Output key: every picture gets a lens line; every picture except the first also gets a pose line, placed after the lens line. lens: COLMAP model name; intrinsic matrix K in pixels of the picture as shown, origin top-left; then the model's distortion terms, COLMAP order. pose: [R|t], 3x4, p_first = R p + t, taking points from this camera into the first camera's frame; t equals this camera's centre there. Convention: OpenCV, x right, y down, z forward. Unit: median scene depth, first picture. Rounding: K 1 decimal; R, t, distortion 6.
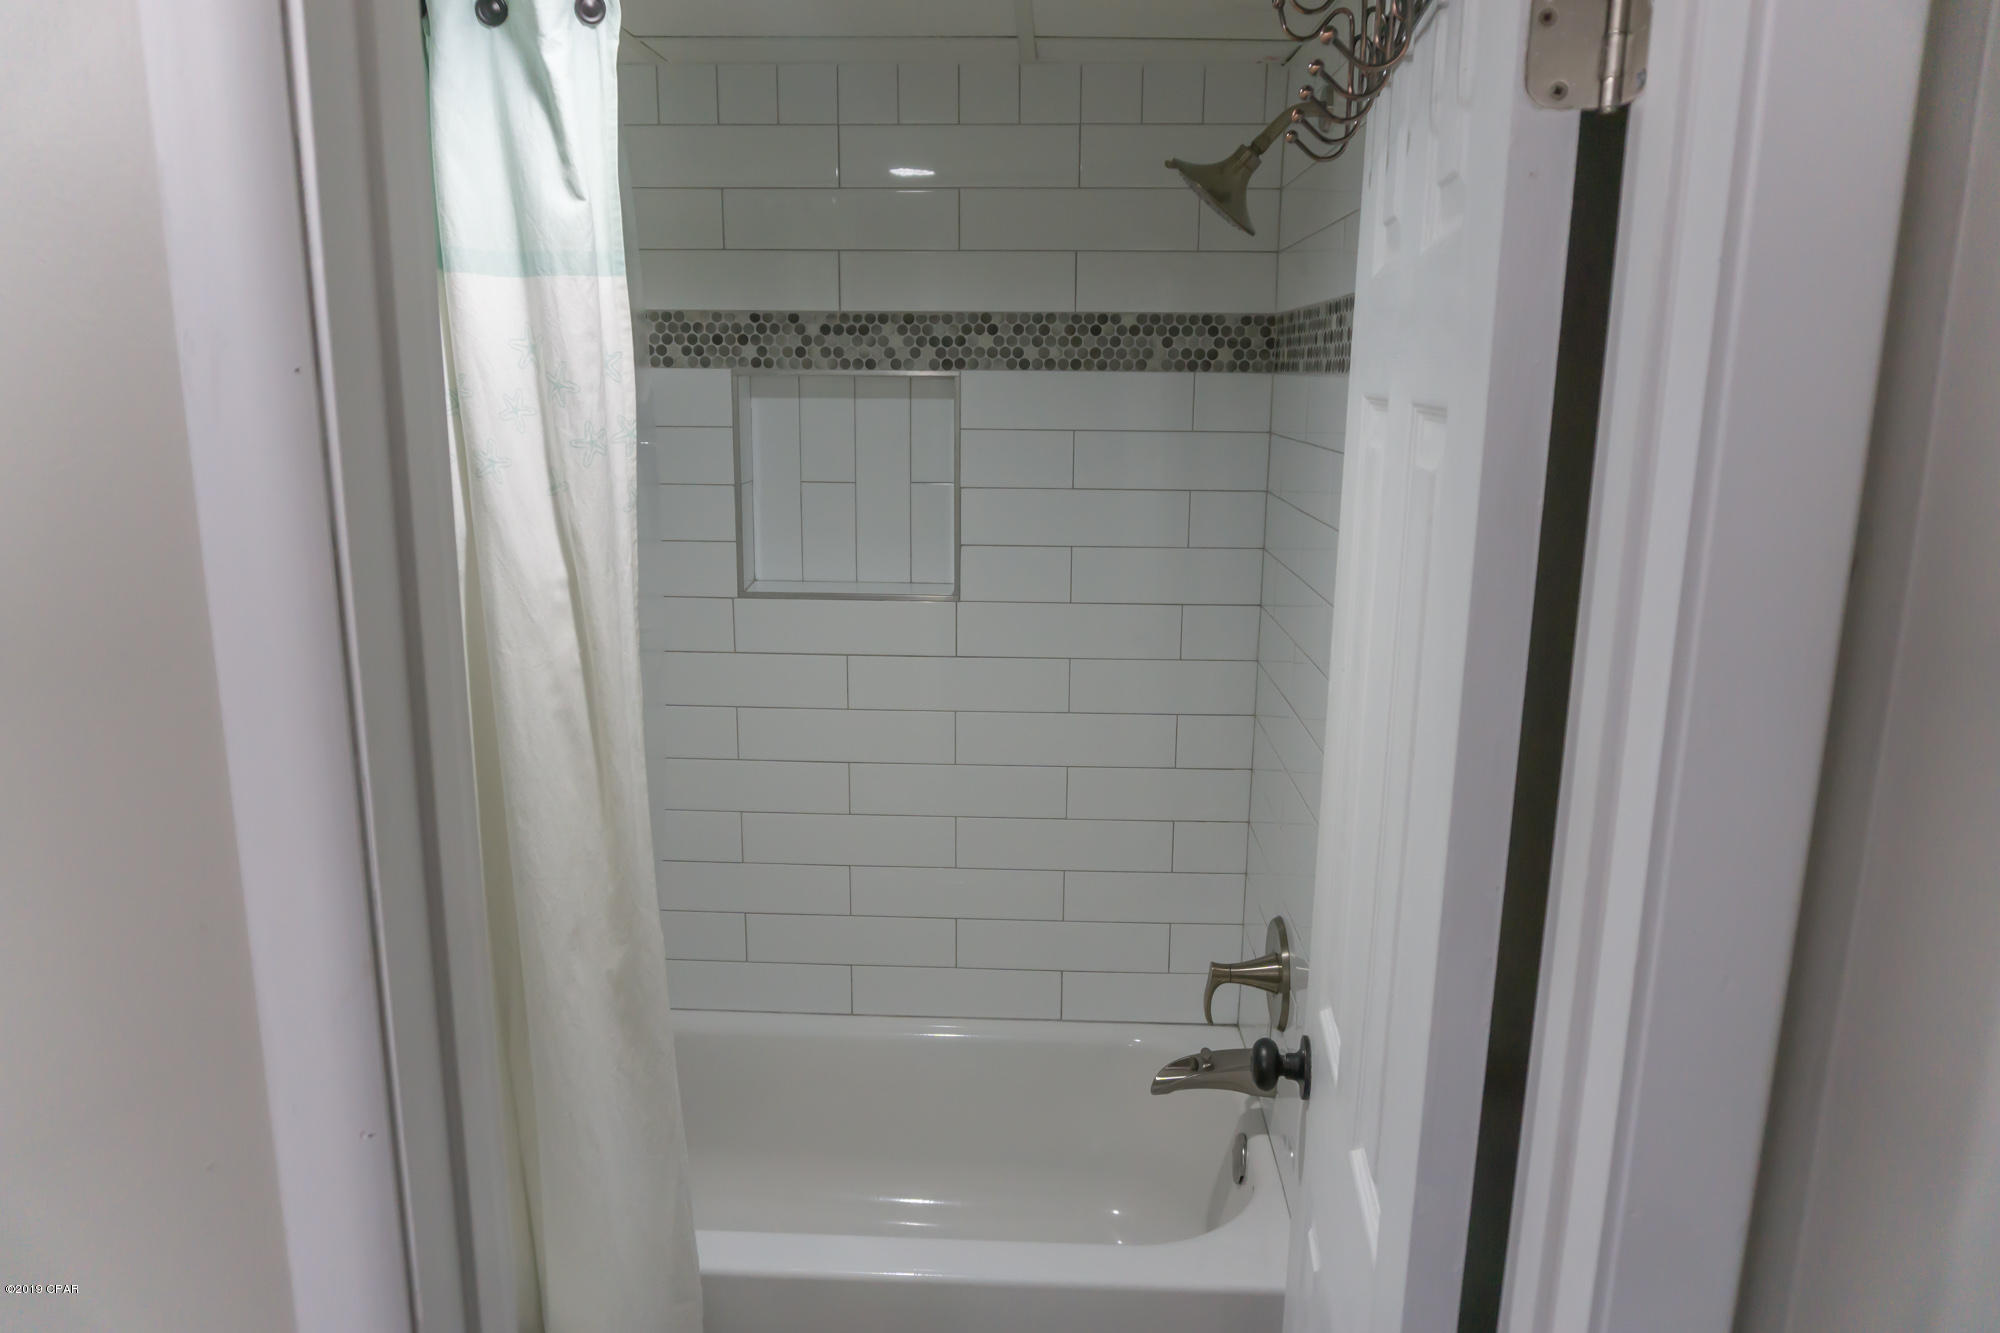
lens RADIAL K [[1334.2, 0, 997.6], [0, 1334.2, 668.0], [0, 0, 1]] dist [-0.018482, 0.001960]
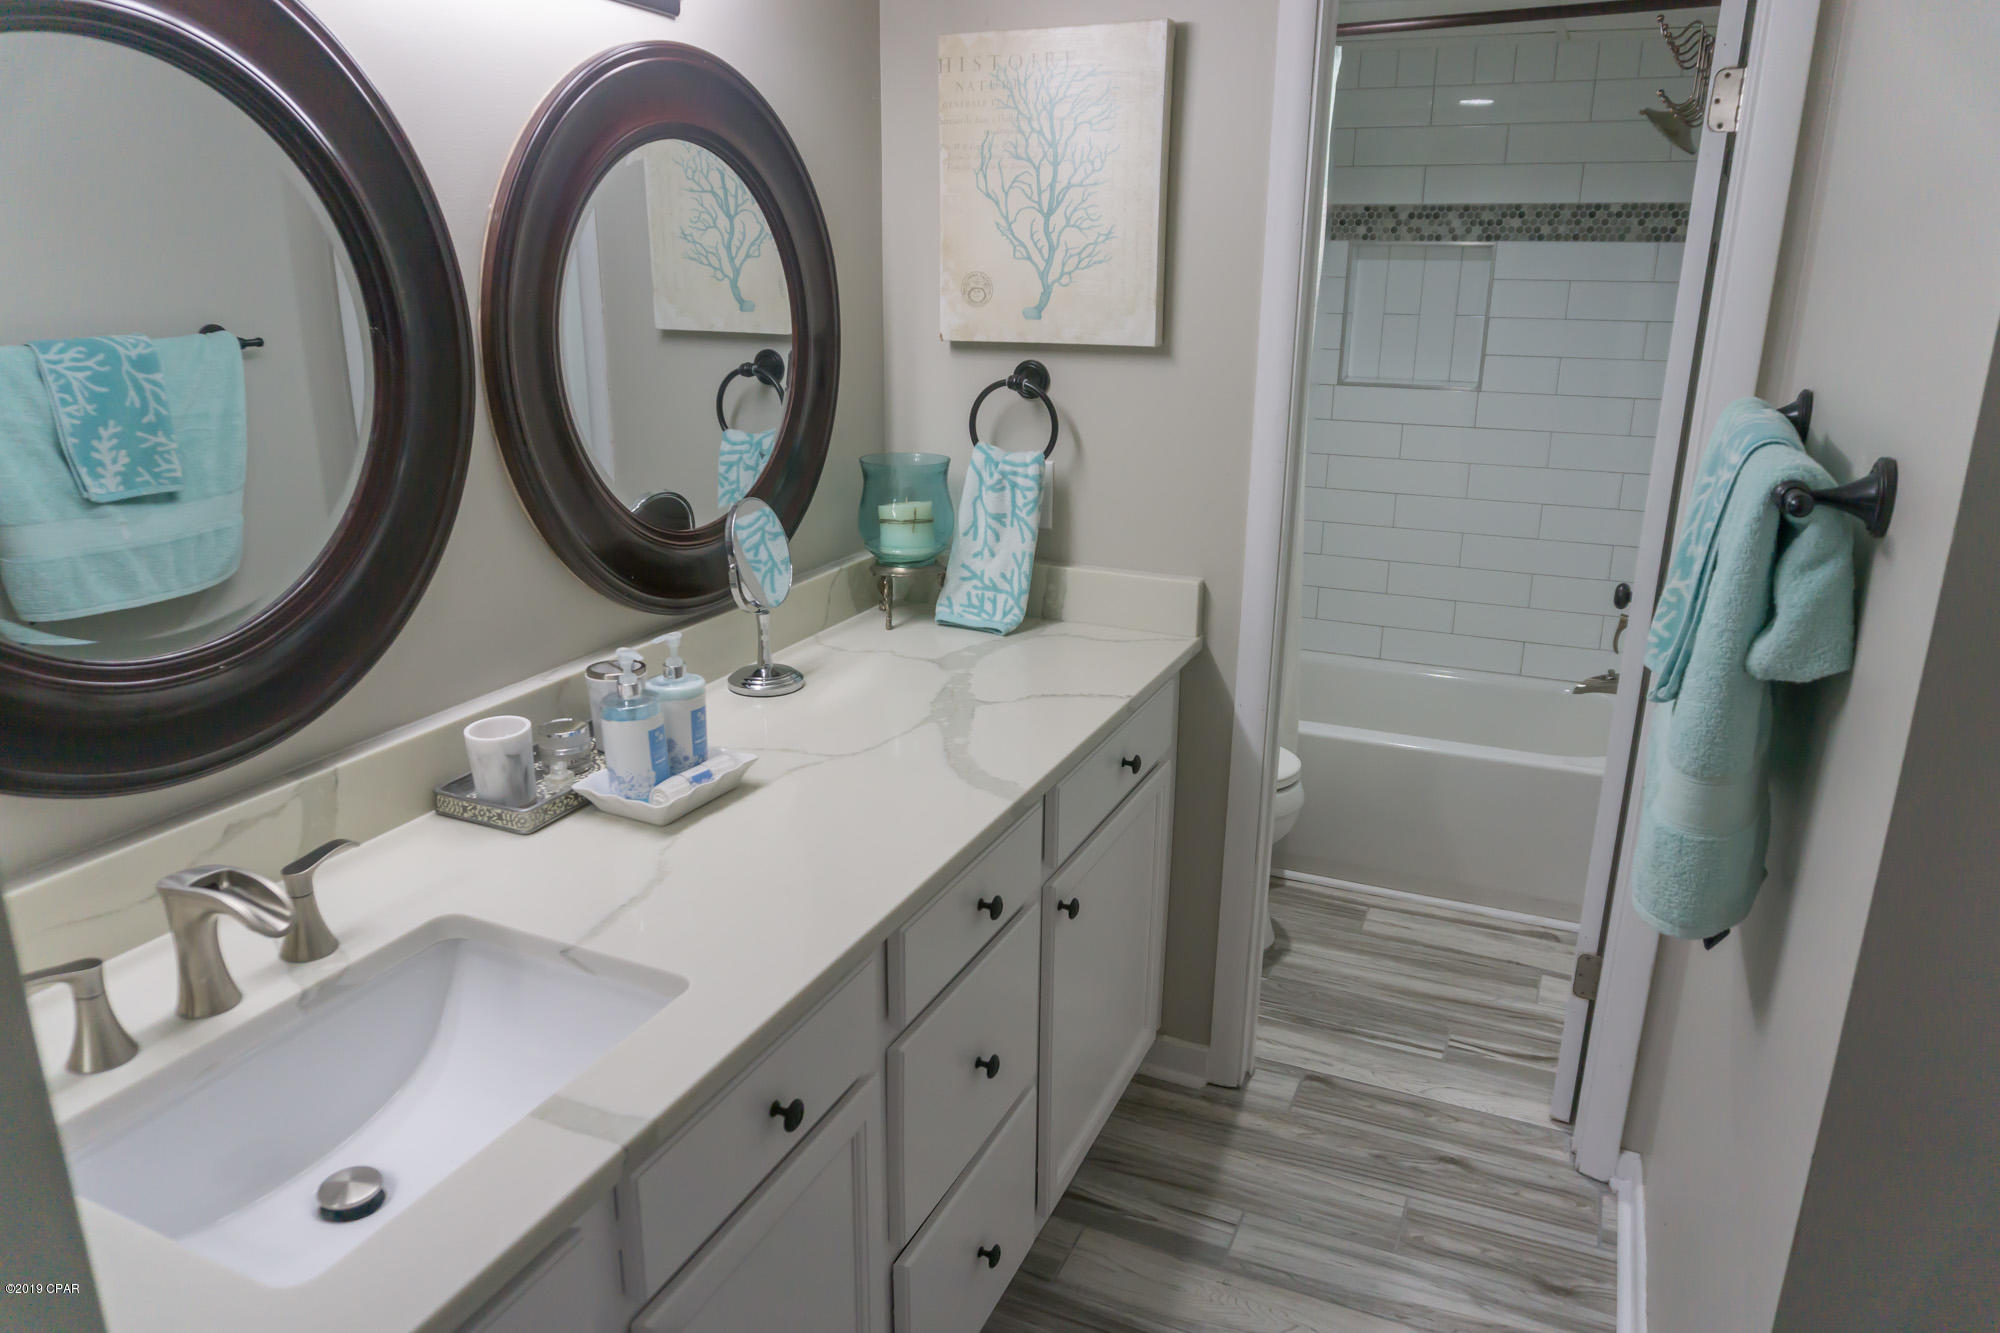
lens RADIAL K [[1334.2, 0, 999.5], [0, 1334.2, 665.9], [0, 0, 1]] dist [-0.018482, 0.001960]
pose [[0.930910, 0.104773, -0.349900, 0.026968], [-0.079661, 0.993153, 0.085449, 0.190047], [0.356457, -0.051672, 0.932882, -0.710044]]
